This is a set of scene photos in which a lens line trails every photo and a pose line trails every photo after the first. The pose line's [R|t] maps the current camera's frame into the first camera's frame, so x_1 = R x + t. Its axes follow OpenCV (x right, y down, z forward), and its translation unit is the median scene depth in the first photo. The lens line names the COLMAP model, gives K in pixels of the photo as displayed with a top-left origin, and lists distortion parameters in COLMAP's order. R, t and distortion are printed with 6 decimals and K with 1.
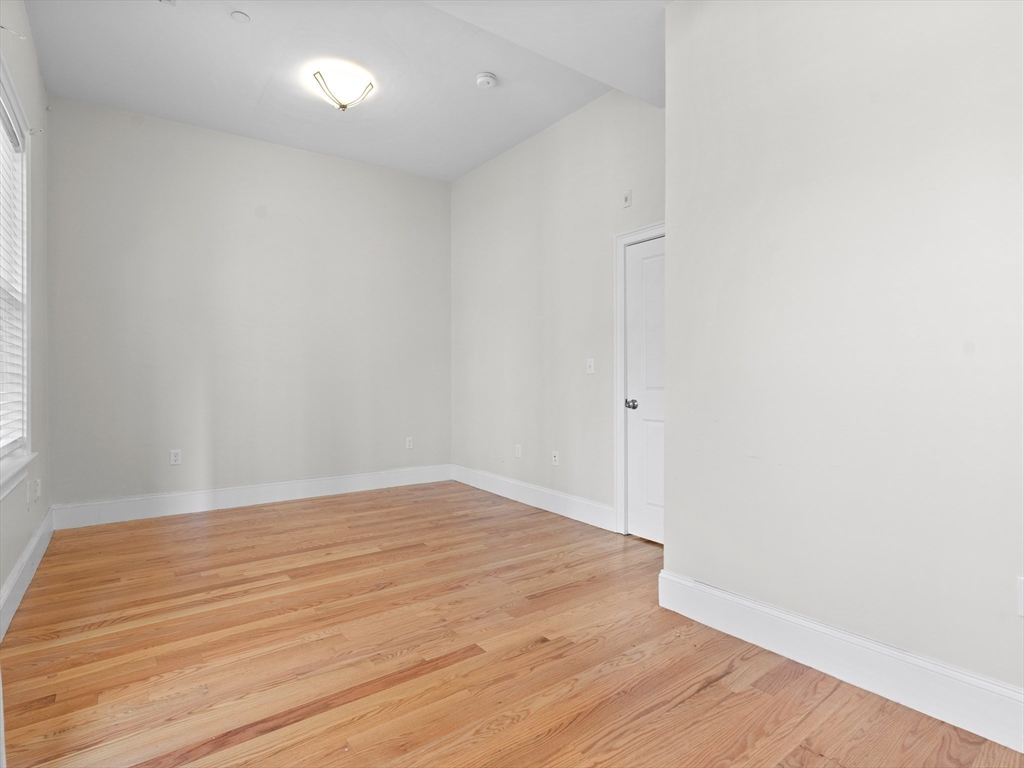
lens RADIAL K [[519.7, 0, 512.4], [0, 519.7, 381.9], [0, 0, 1]] dist [-0.013055, 0.005610]
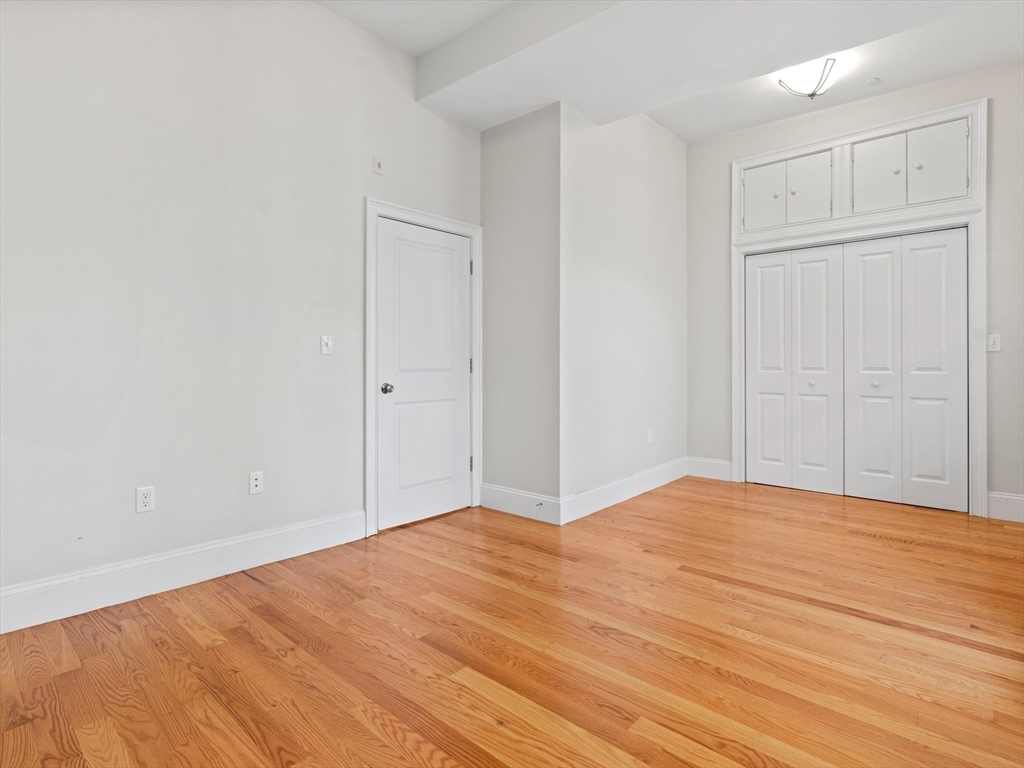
lens RADIAL K [[519.7, 0, 521.0], [0, 519.7, 361.2], [0, 0, 1]] dist [-0.013055, 0.005610]
pose [[-0.191303, 0.004606, 0.981520, -1.114020], [0.003417, 0.999986, -0.004027, -0.001466], [-0.981525, 0.002583, -0.191316, 1.440030]]
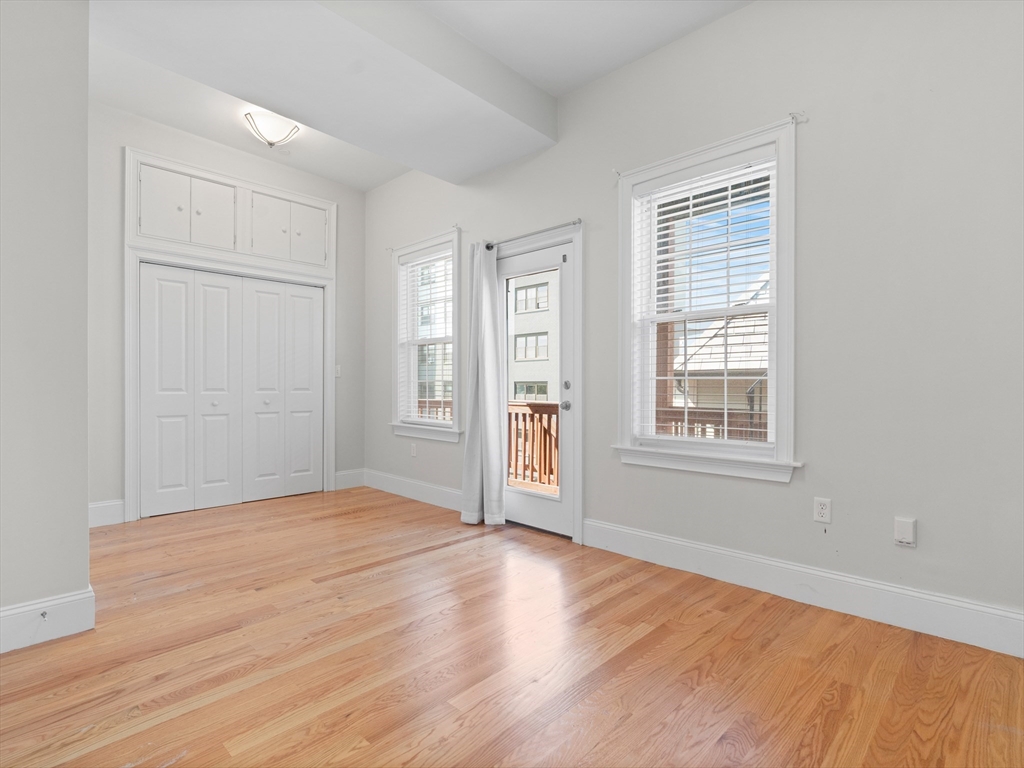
lens RADIAL K [[519.7, 0, 506.7], [0, 519.7, 389.4], [0, 0, 1]] dist [-0.013055, 0.005610]
pose [[-0.990540, -0.002565, -0.137199, -0.326963], [-0.003669, 0.999963, 0.007790, 0.002082], [0.137174, 0.008219, -0.990513, 2.102763]]
